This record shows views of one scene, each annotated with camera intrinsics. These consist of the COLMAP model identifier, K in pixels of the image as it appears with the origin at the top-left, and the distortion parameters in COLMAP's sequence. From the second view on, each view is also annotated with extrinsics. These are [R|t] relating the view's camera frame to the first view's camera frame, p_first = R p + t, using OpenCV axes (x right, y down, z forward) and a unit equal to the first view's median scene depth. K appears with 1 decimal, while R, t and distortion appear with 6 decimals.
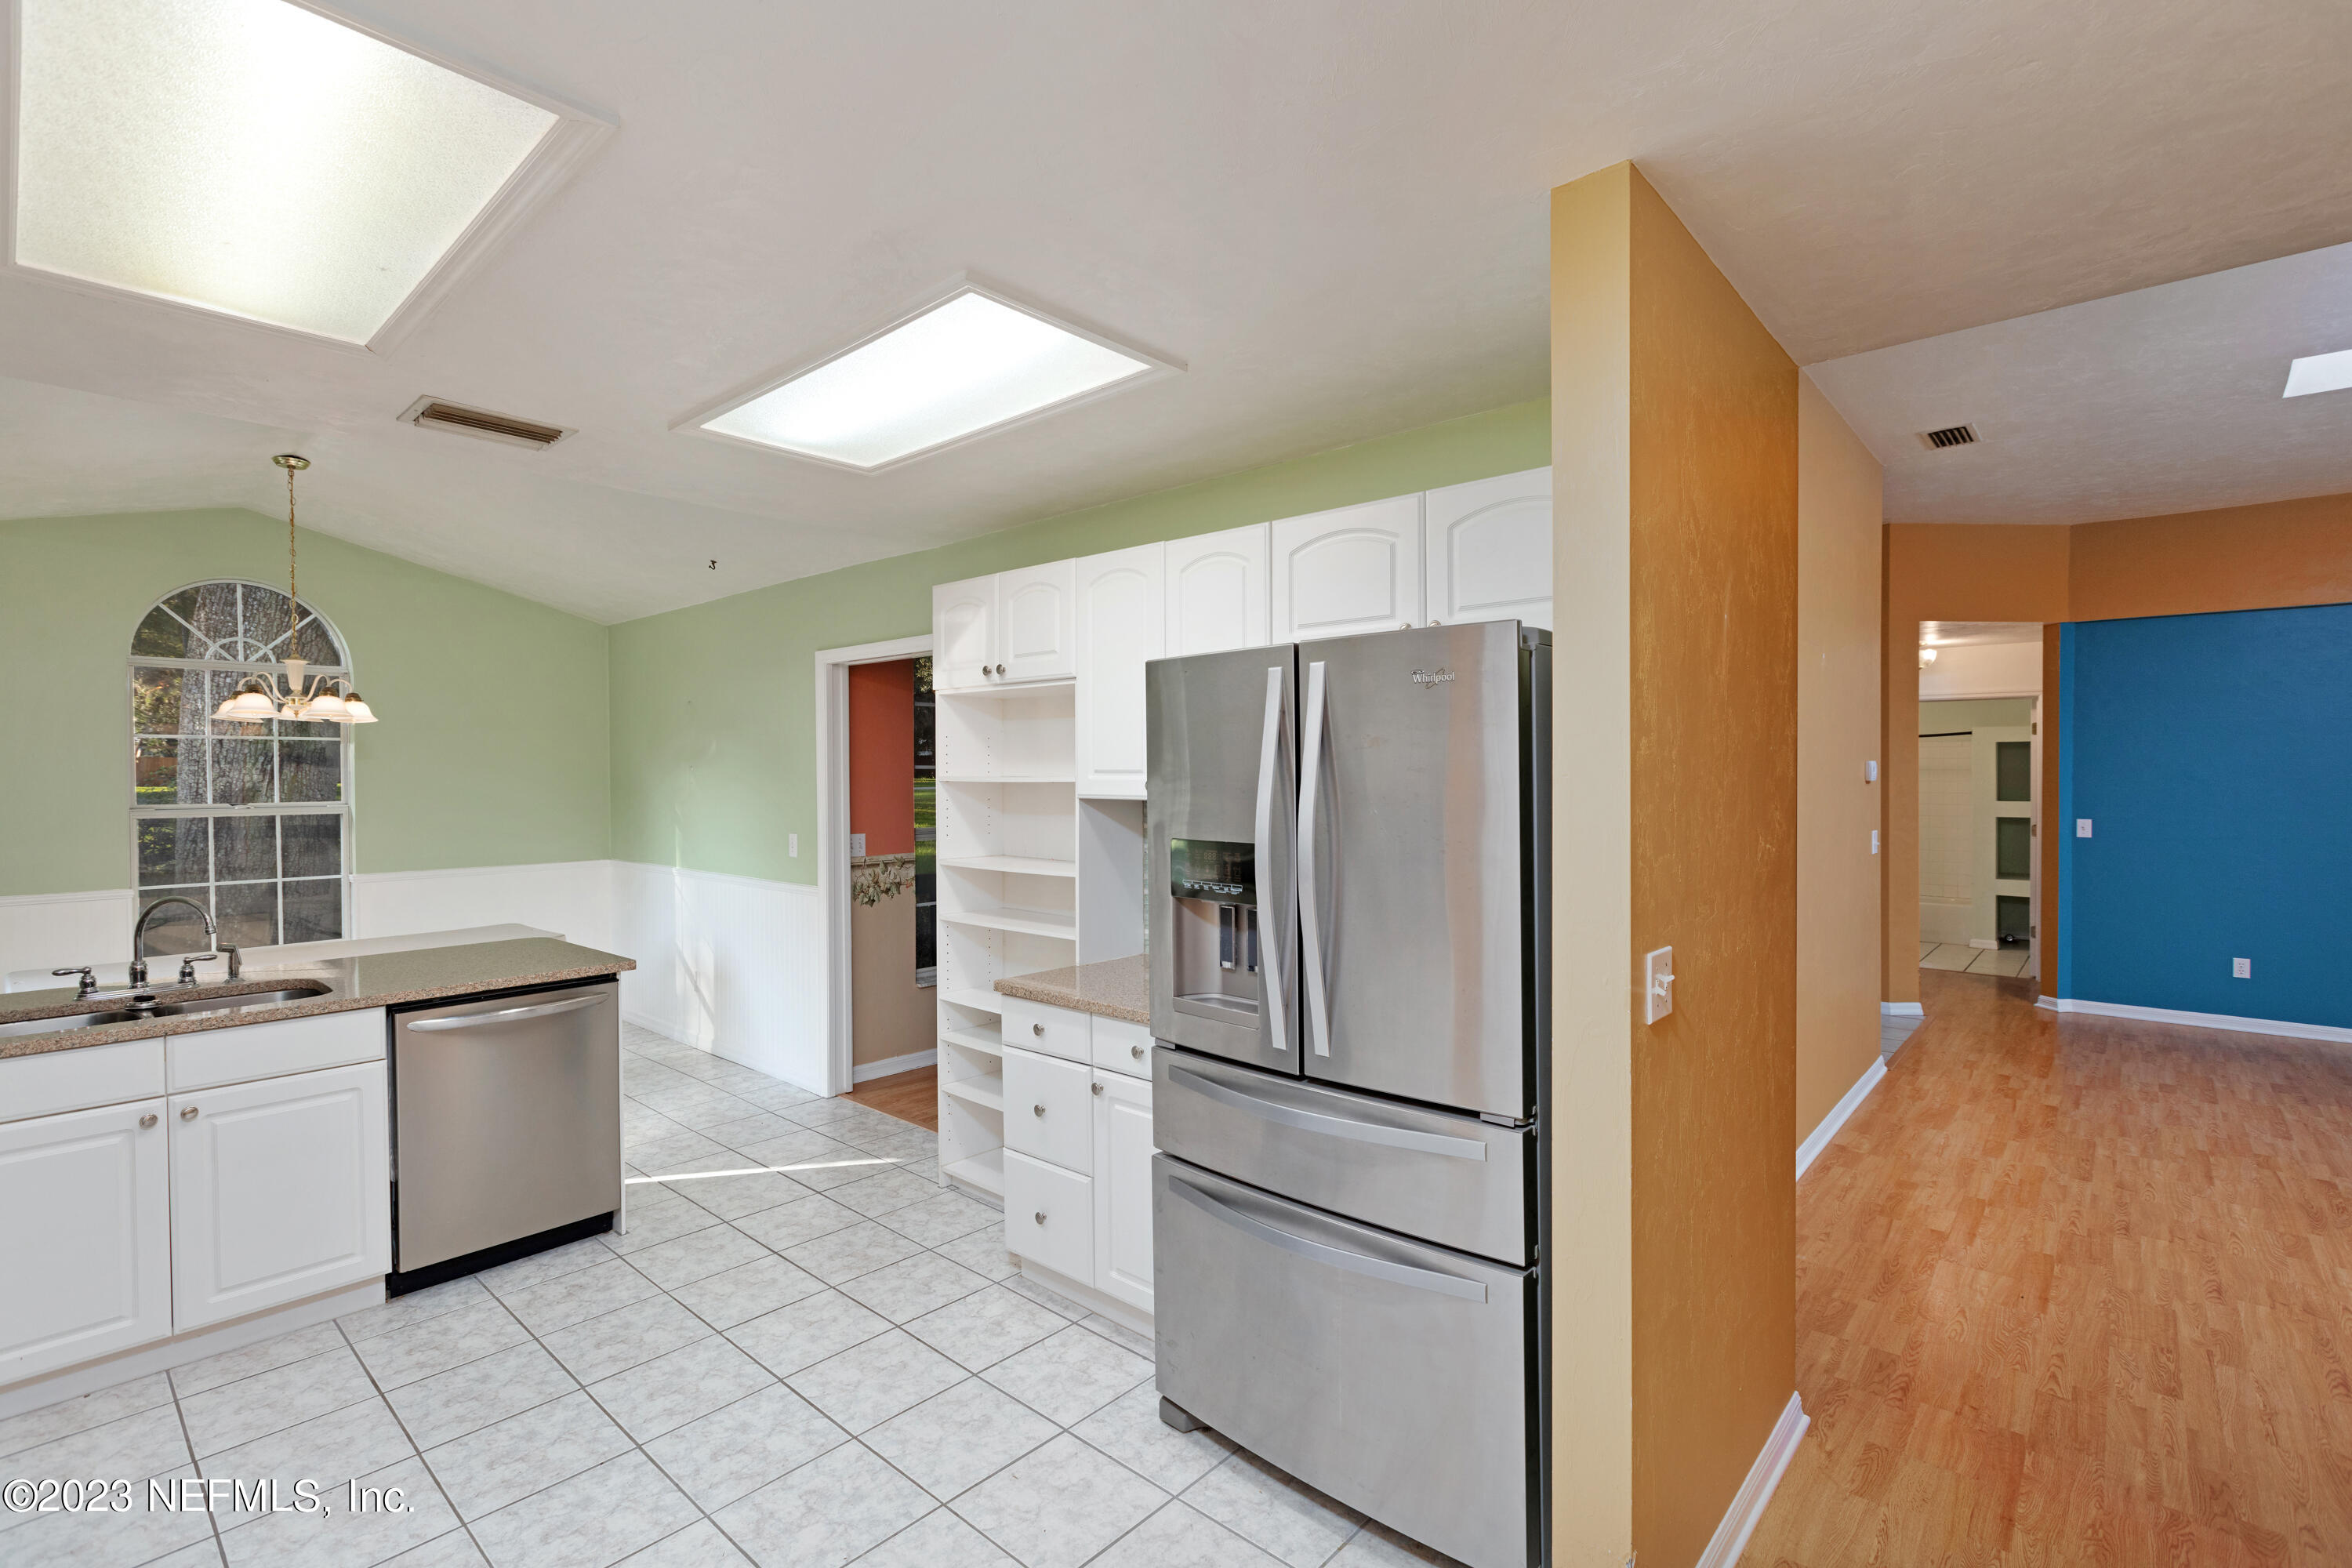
lens RADIAL K [[1065.0, 0, 1176.0], [0, 1065.0, 784.0], [0, 0, 1]] dist [-0.001225, -0.000428]
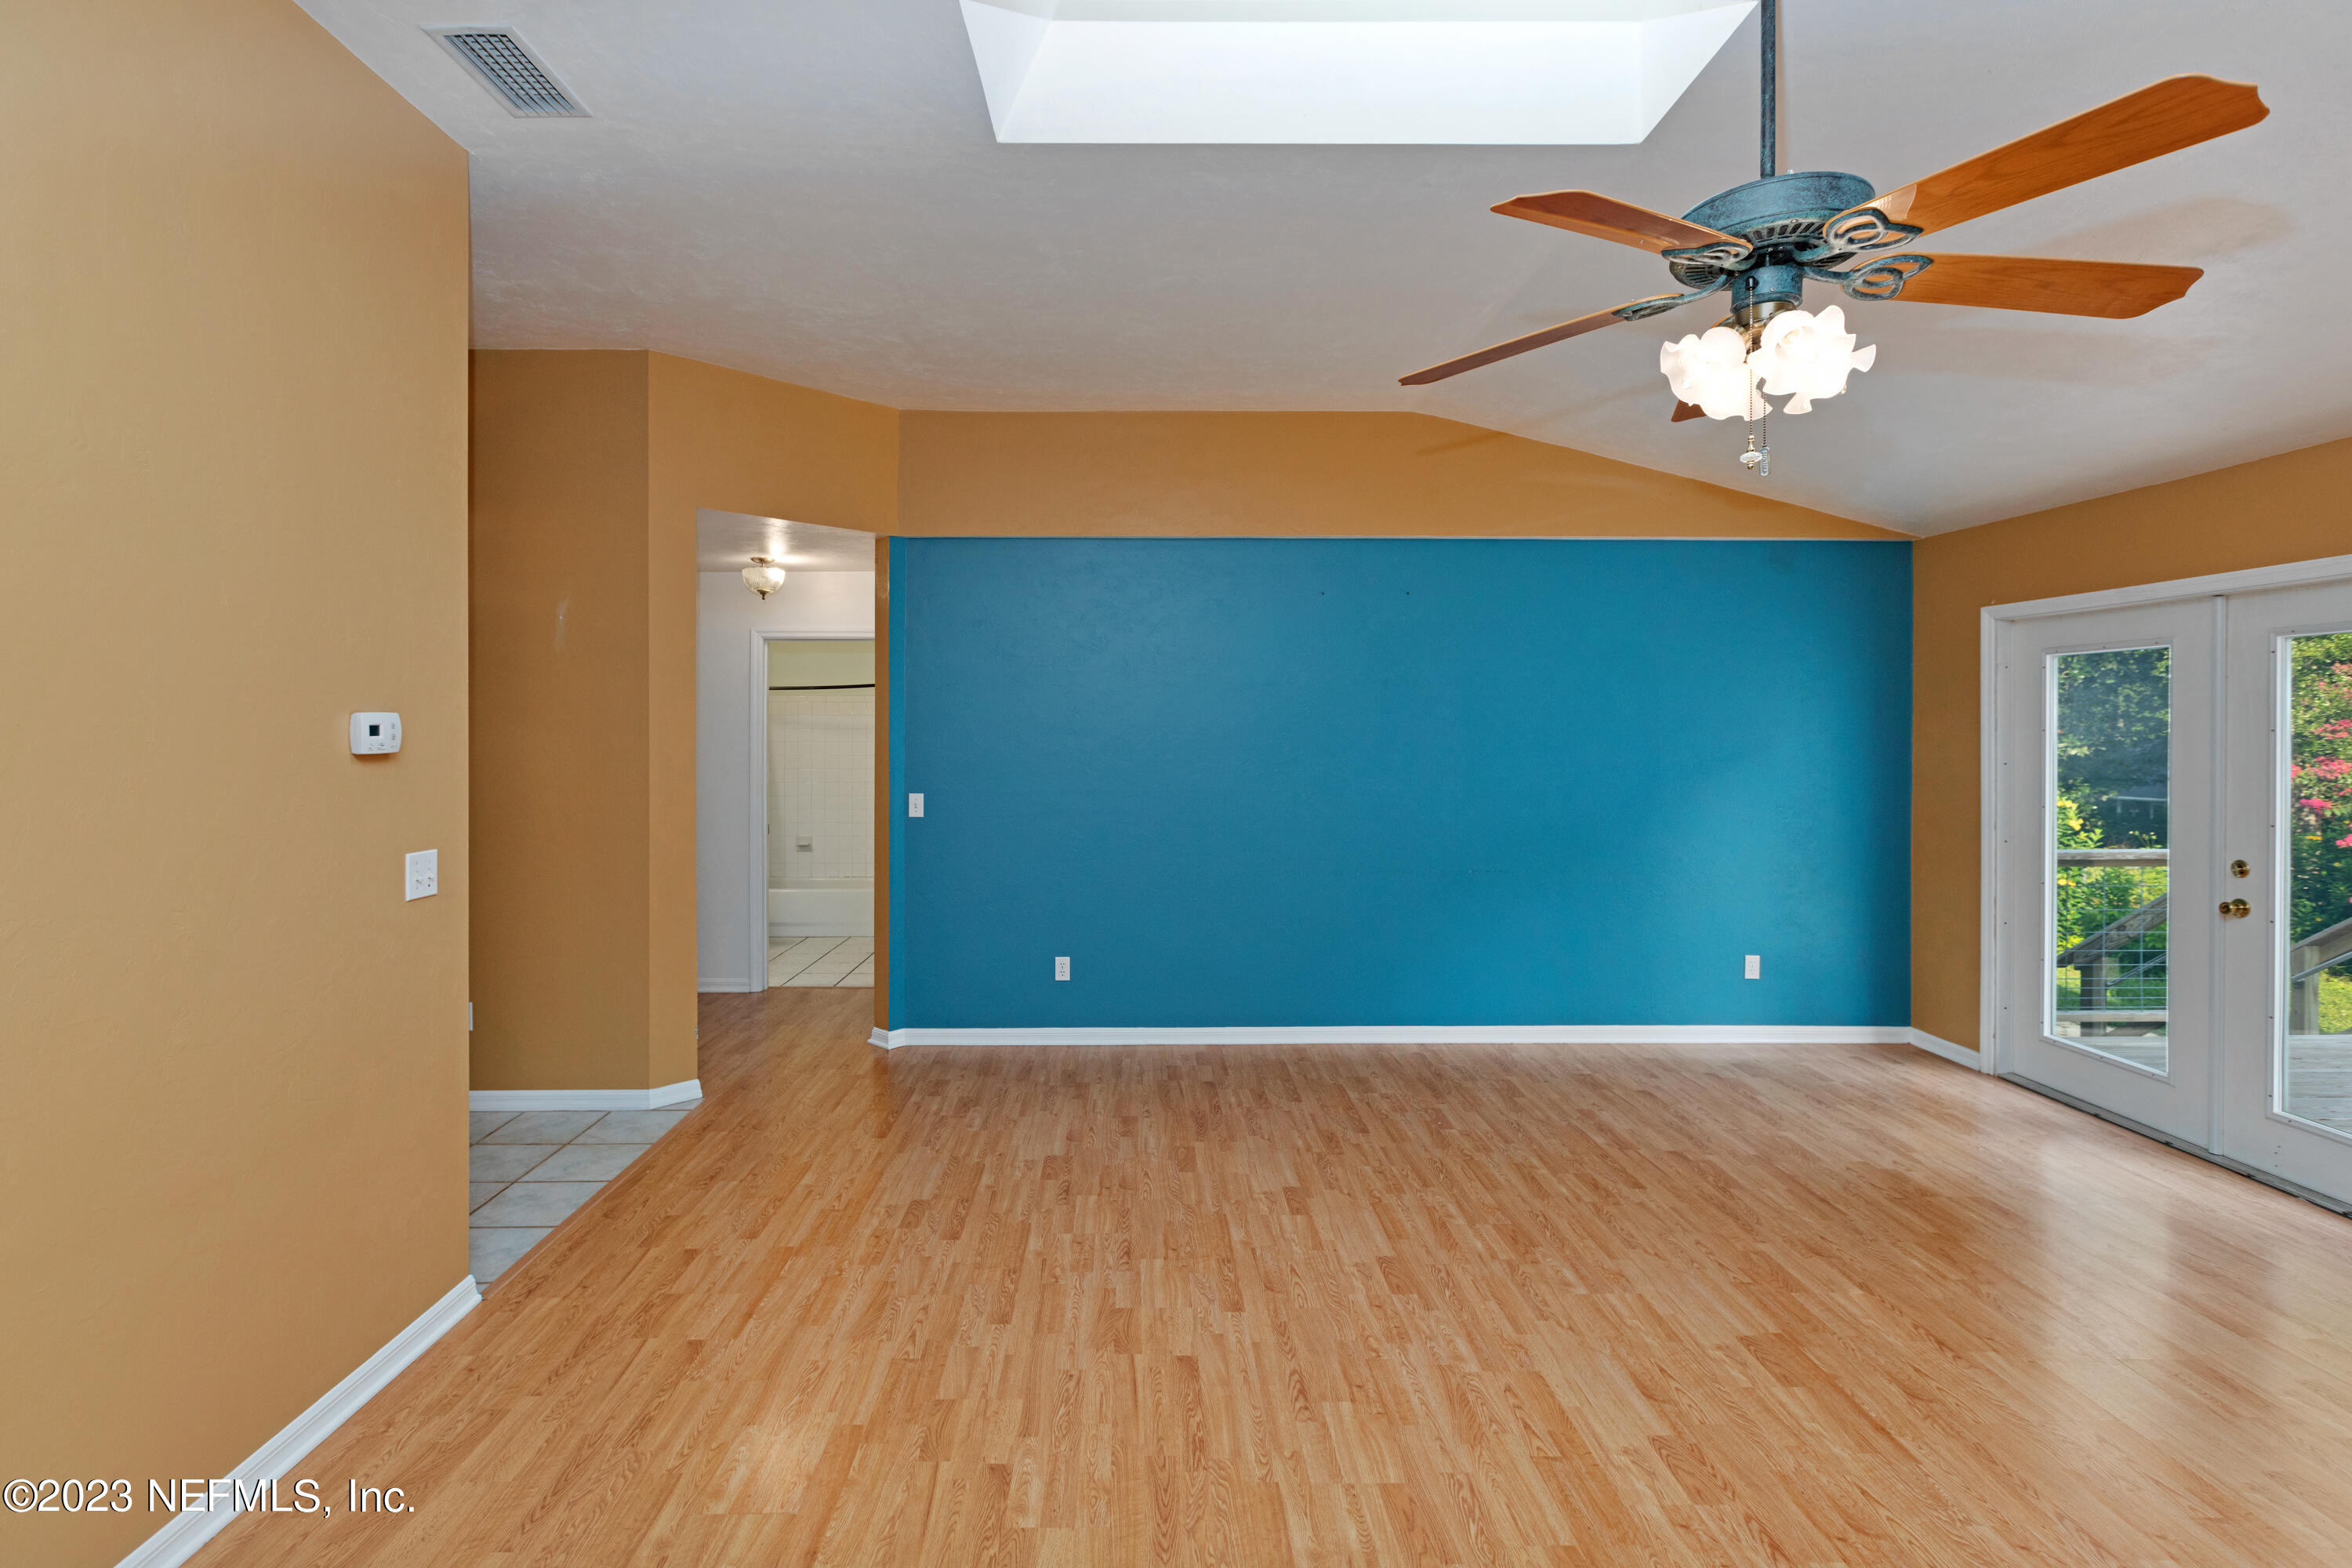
lens RADIAL K [[1081.0, 0, 1136.3], [0, 1081.0, 731.6], [0, 0, 1]] dist [-0.002584, -0.000600]
pose [[0.739484, 0.001783, 0.673171, 0.594436], [0.006444, 0.999932, -0.009727, -0.003991], [-0.673143, 0.011530, 0.739423, 0.418863]]
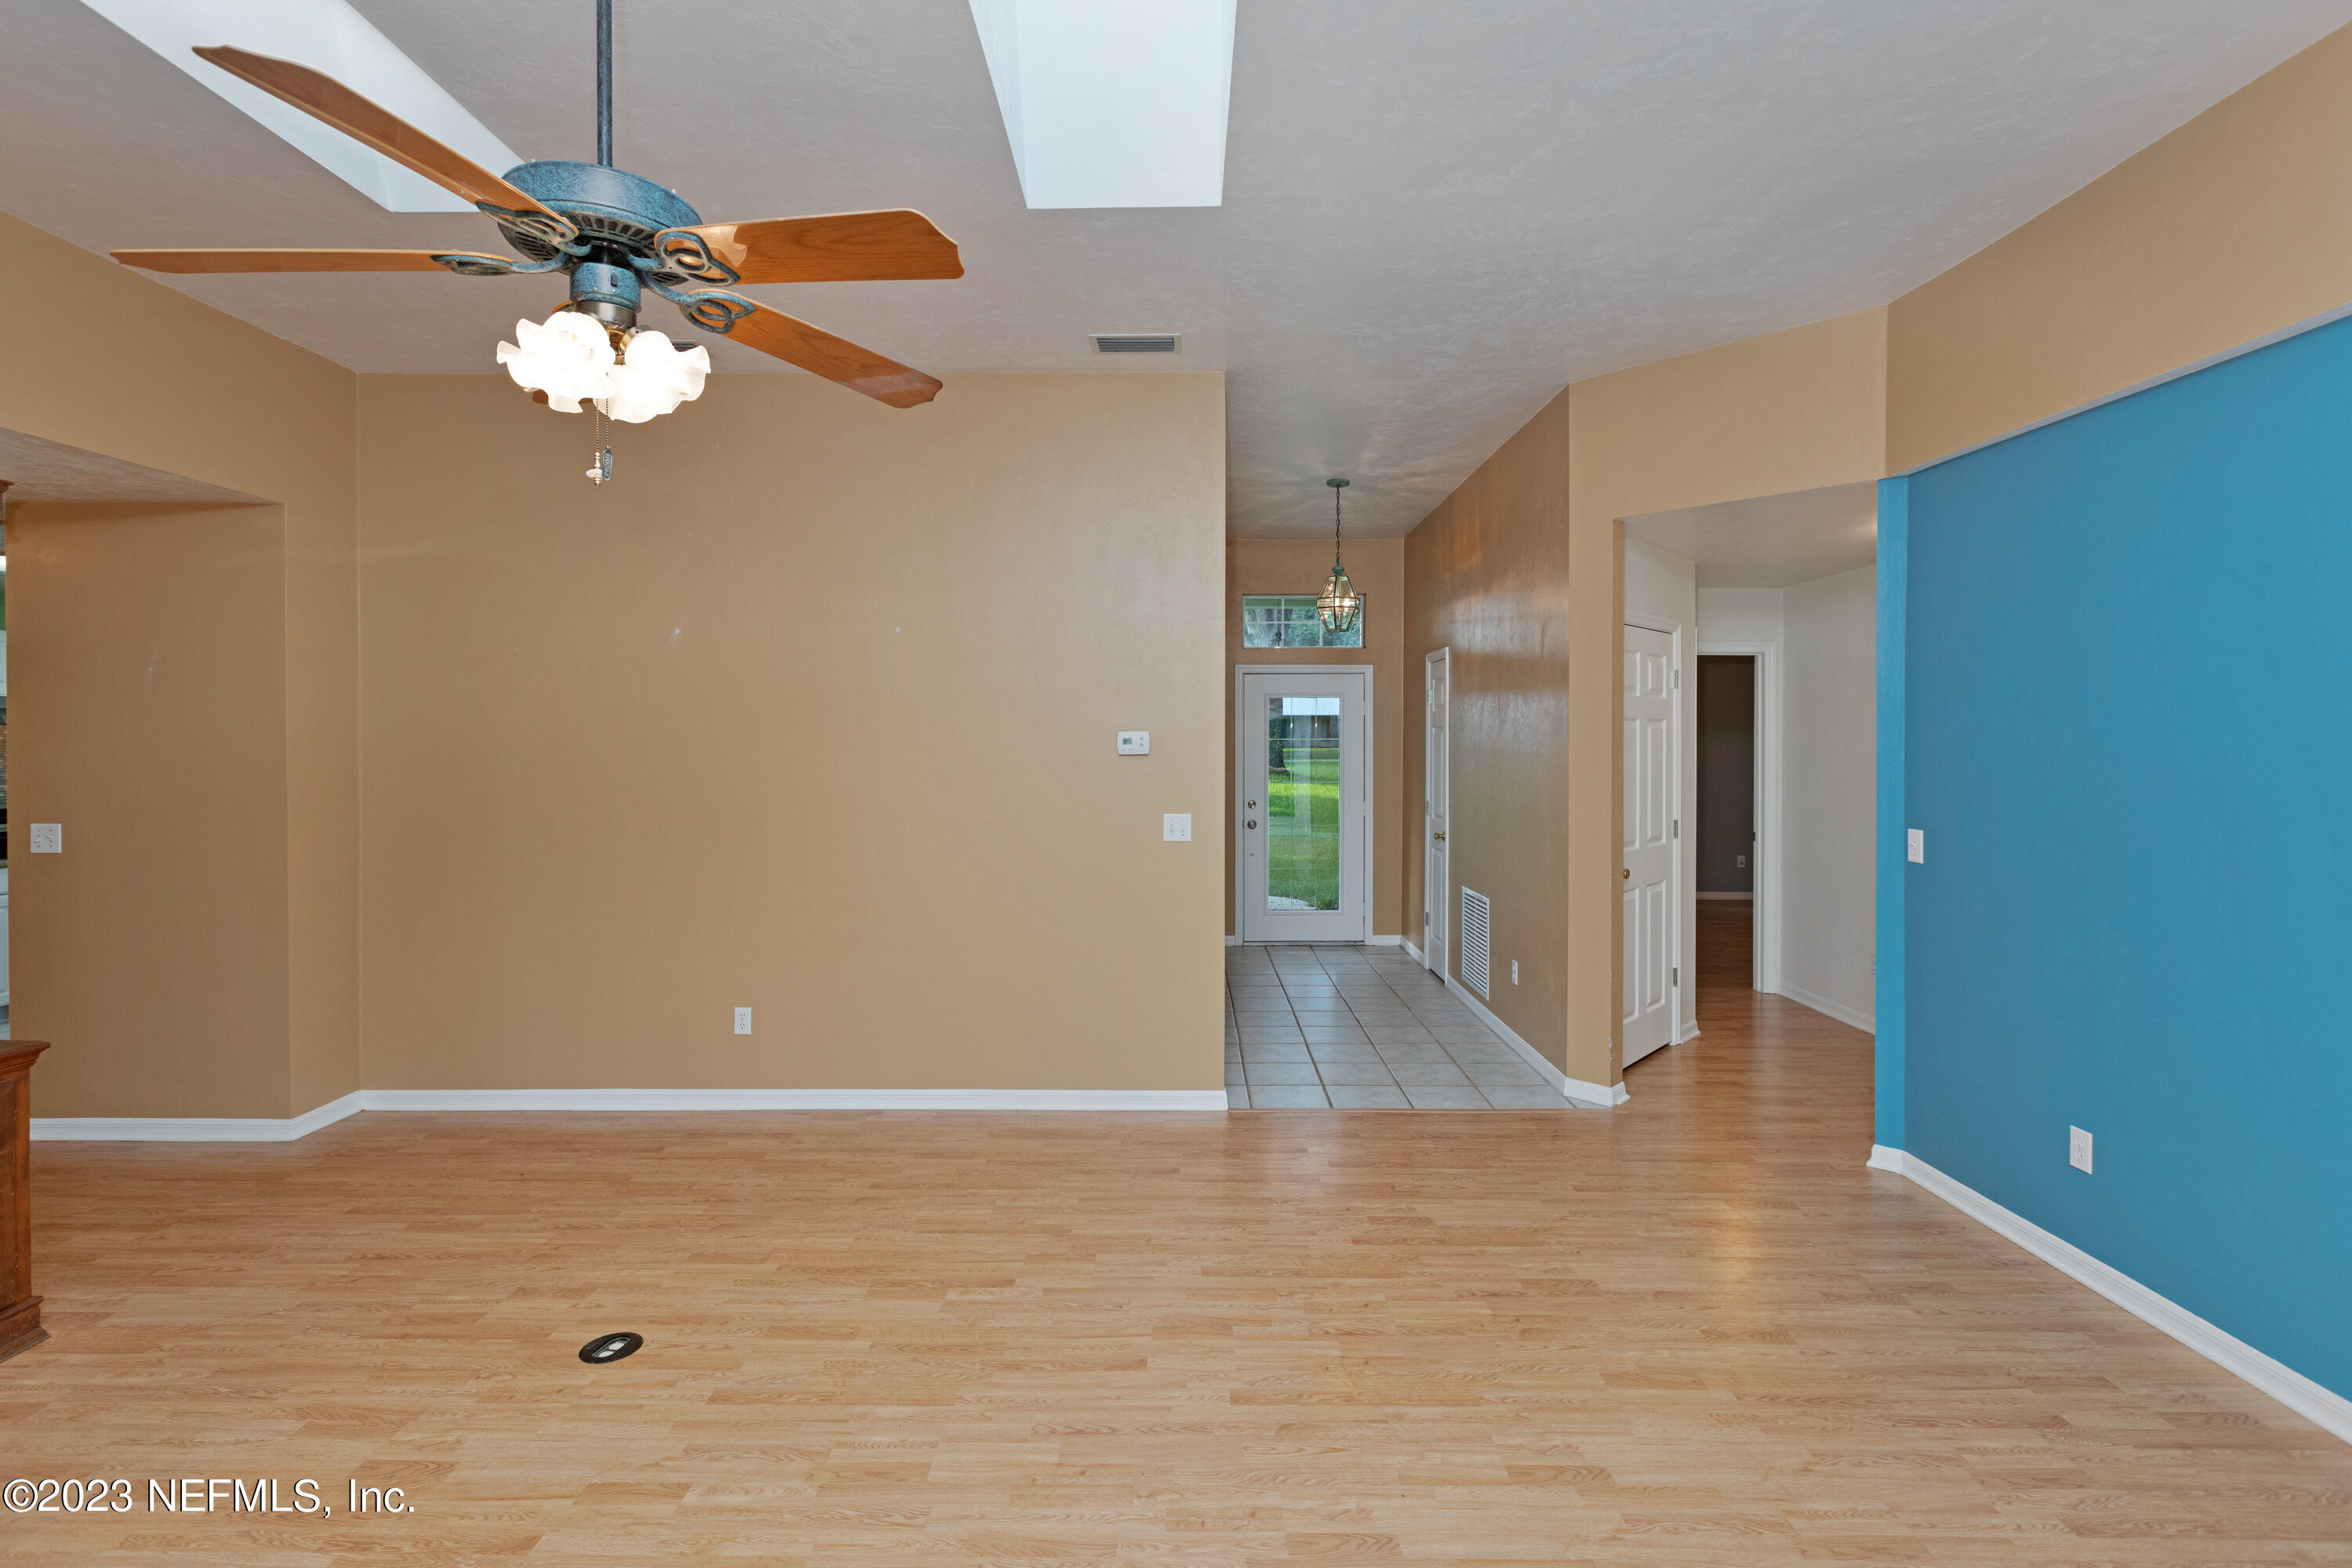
lens RADIAL K [[1103.7, 0, 1174.8], [0, 1103.7, 748.6], [0, 0, 1]] dist [0.000791, -0.001721]
pose [[0.663766, 0.008191, -0.747896, 1.373205], [-0.010476, 0.999944, 0.001654, -0.007526], [0.747867, 0.006737, 0.663814, 0.444074]]
